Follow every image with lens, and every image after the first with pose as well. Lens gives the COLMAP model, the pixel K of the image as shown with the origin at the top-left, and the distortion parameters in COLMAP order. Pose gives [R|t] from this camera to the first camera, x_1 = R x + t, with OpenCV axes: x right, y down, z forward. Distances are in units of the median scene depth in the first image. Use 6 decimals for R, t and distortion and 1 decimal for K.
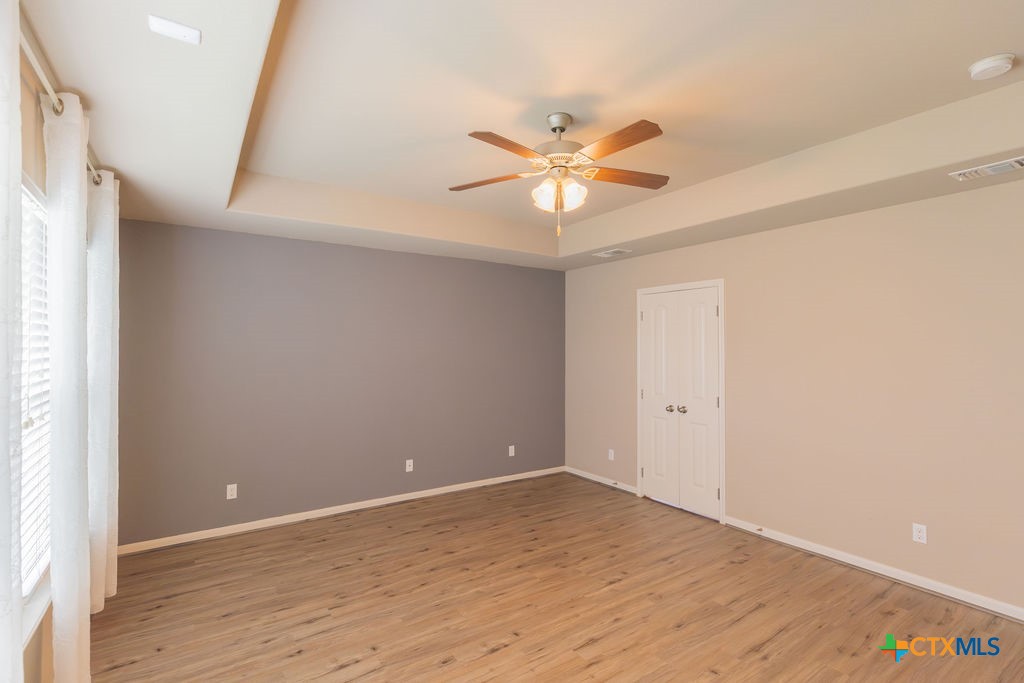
lens RADIAL K [[470.9, 0, 511.2], [0, 470.9, 348.0], [0, 0, 1]] dist [0.004705, -0.000162]
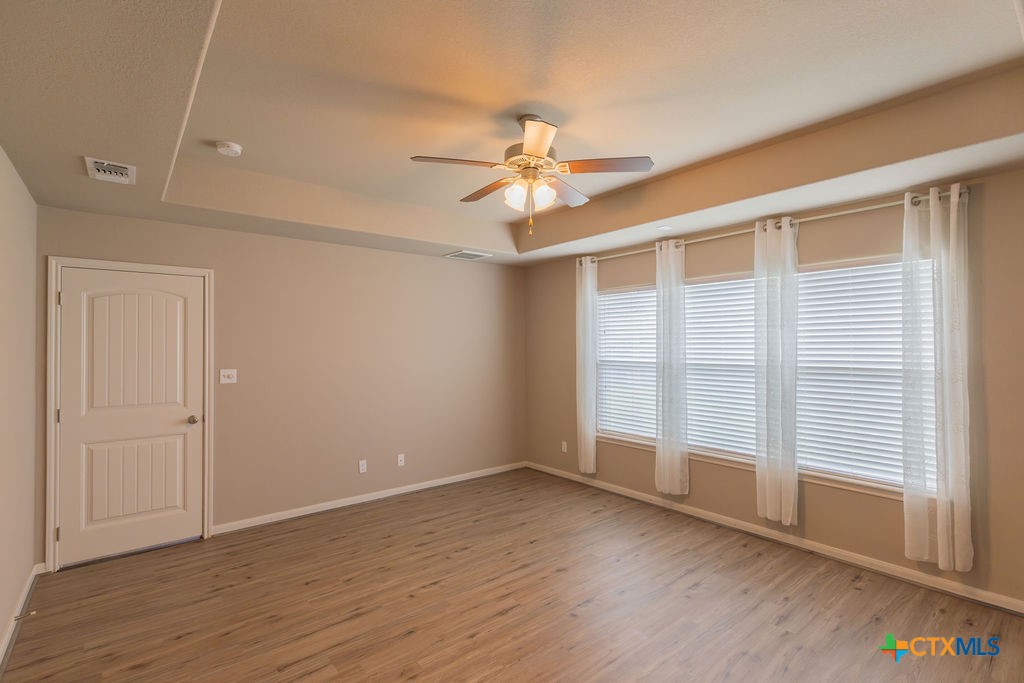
lens RADIAL K [[470.9, 0, 509.7], [0, 470.9, 339.8], [0, 0, 1]] dist [0.004705, -0.000162]
pose [[-0.996342, 0.003695, -0.085370, 0.236788], [0.005452, 0.999778, -0.020352, 0.013653], [0.085276, -0.020743, -0.996141, 2.020395]]
